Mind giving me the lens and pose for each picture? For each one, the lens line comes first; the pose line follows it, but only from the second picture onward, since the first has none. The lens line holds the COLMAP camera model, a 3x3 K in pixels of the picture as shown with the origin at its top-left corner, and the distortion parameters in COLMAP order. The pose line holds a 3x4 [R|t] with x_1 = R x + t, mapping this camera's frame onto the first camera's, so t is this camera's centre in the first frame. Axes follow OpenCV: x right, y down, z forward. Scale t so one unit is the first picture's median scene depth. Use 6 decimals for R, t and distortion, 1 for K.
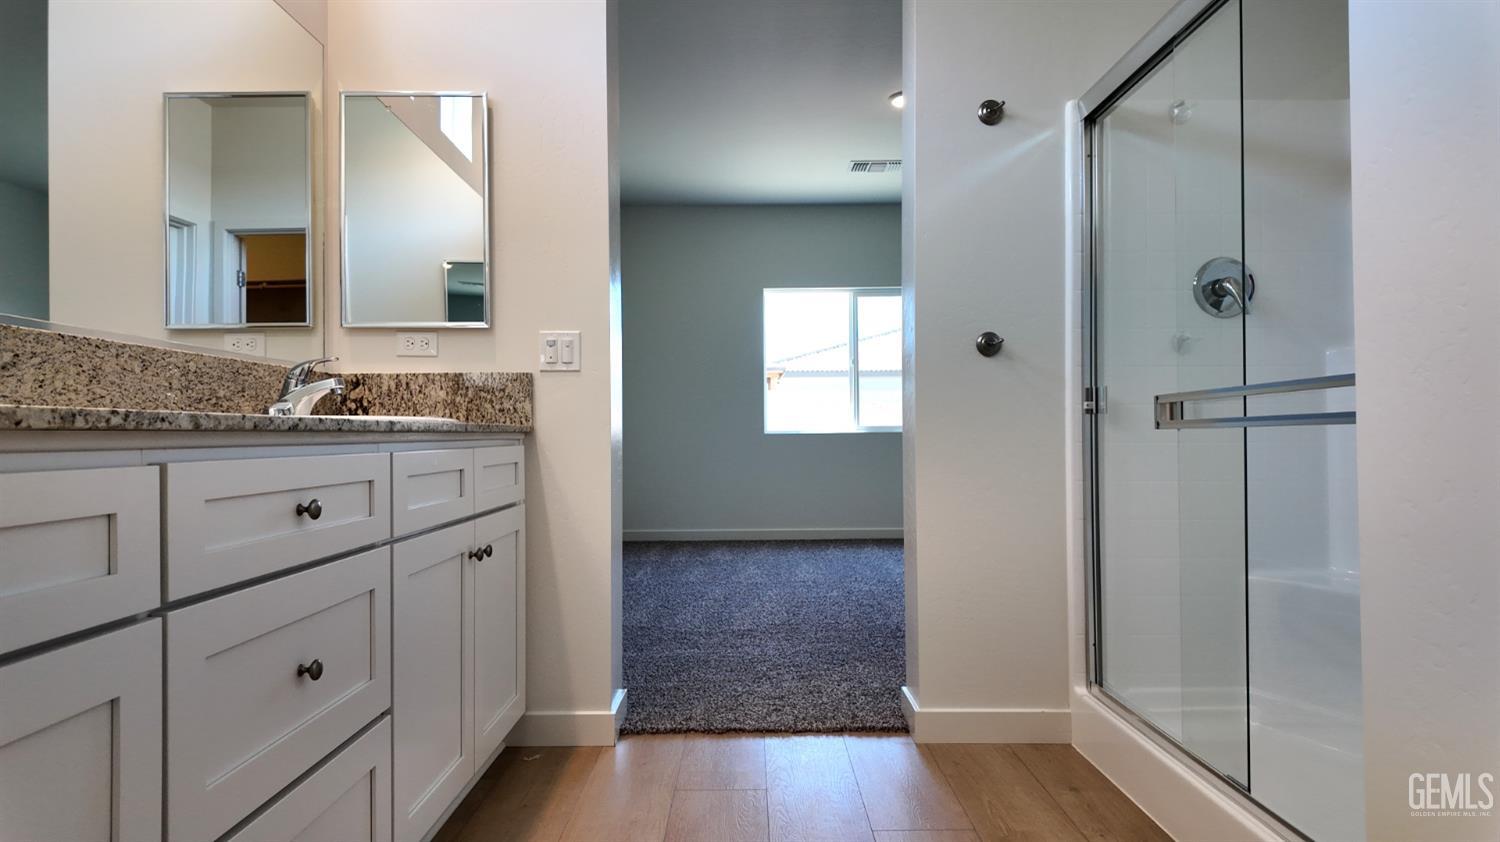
lens RADIAL K [[899.4, 0, 747.9], [0, 899.4, 417.2], [0, 0, 1]] dist [0.090110, -0.001209]
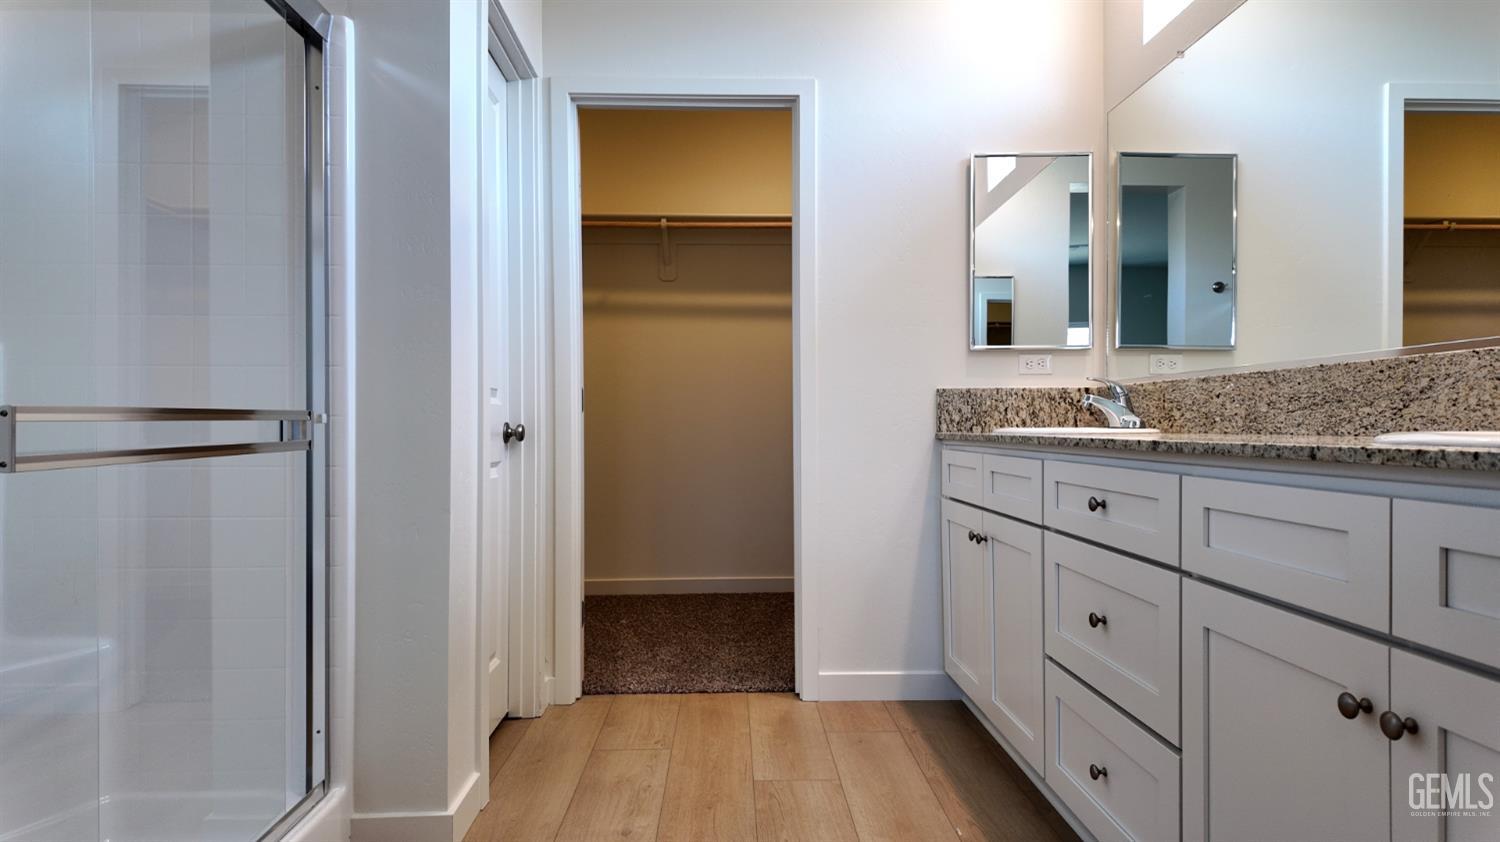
lens RADIAL K [[899.4, 0, 747.9], [0, 899.4, 417.2], [0, 0, 1]] dist [0.090110, -0.001209]
pose [[-0.999604, 0.011675, -0.025611, 0.068863], [0.012412, 0.999508, -0.028820, 0.001826], [0.025262, -0.029126, -0.999256, 2.040793]]
